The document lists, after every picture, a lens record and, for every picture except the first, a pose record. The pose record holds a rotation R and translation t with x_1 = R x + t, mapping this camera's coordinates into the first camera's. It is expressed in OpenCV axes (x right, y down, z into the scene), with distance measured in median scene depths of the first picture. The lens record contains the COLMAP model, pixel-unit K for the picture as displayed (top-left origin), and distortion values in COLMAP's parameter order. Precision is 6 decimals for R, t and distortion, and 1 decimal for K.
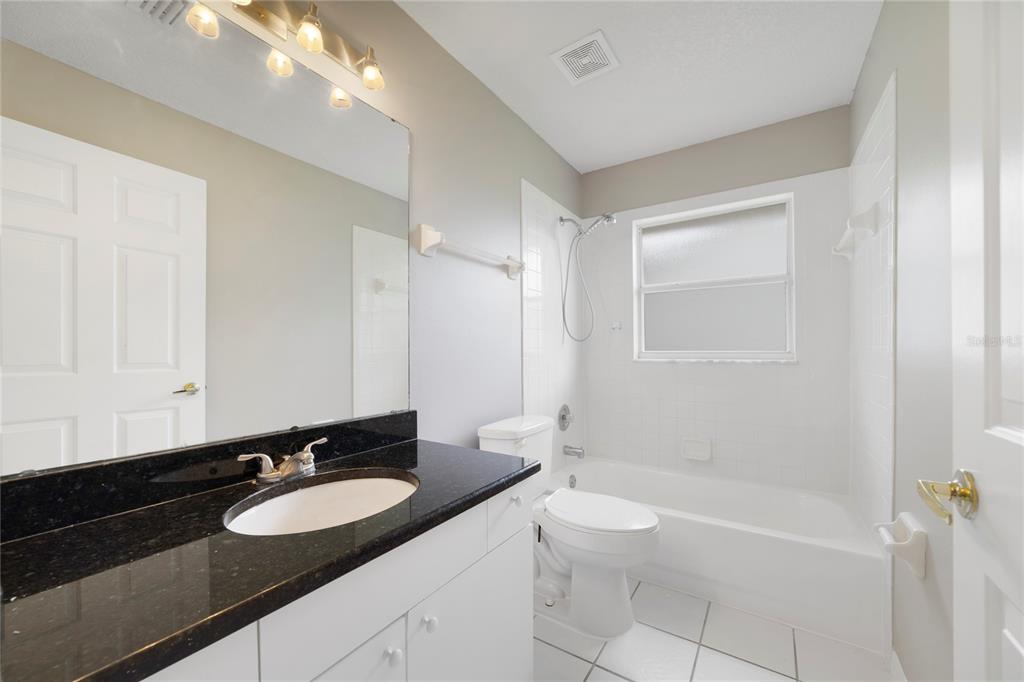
lens RADIAL K [[394.4, 0, 518.7], [0, 394.4, 350.2], [0, 0, 1]] dist [-0.002569, -0.000149]
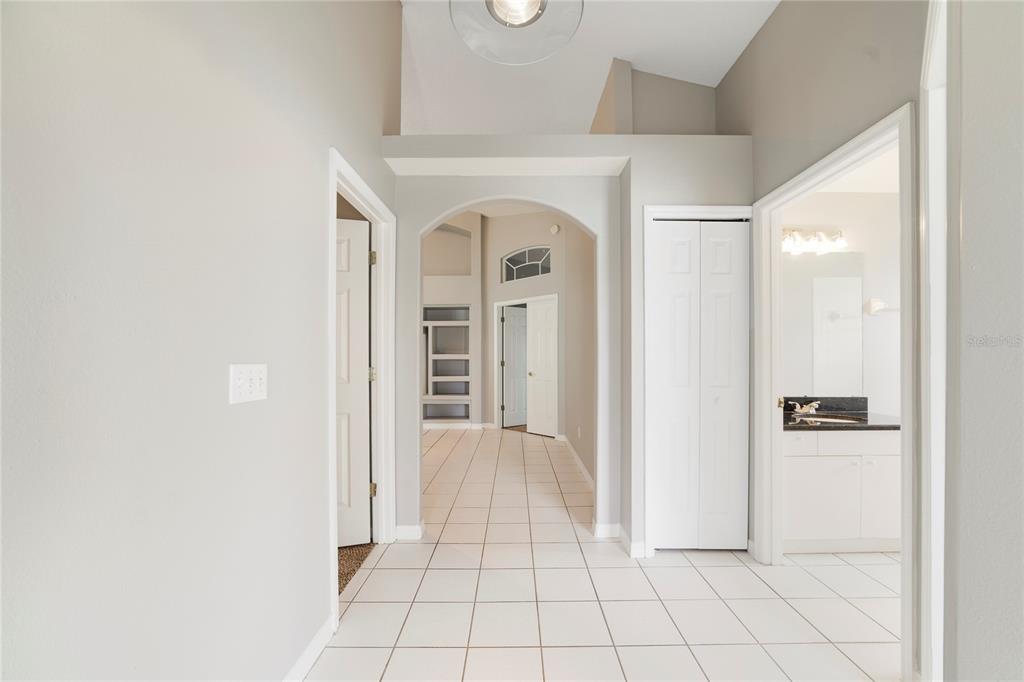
lens RADIAL K [[394.4, 0, 518.7], [0, 394.4, 350.2], [0, 0, 1]] dist [-0.002569, -0.000149]
pose [[0.553128, 0.000332, -0.833097, 0.402376], [-0.009400, 0.999939, -0.005843, -0.051986], [0.833044, 0.011063, 0.553097, -1.492587]]
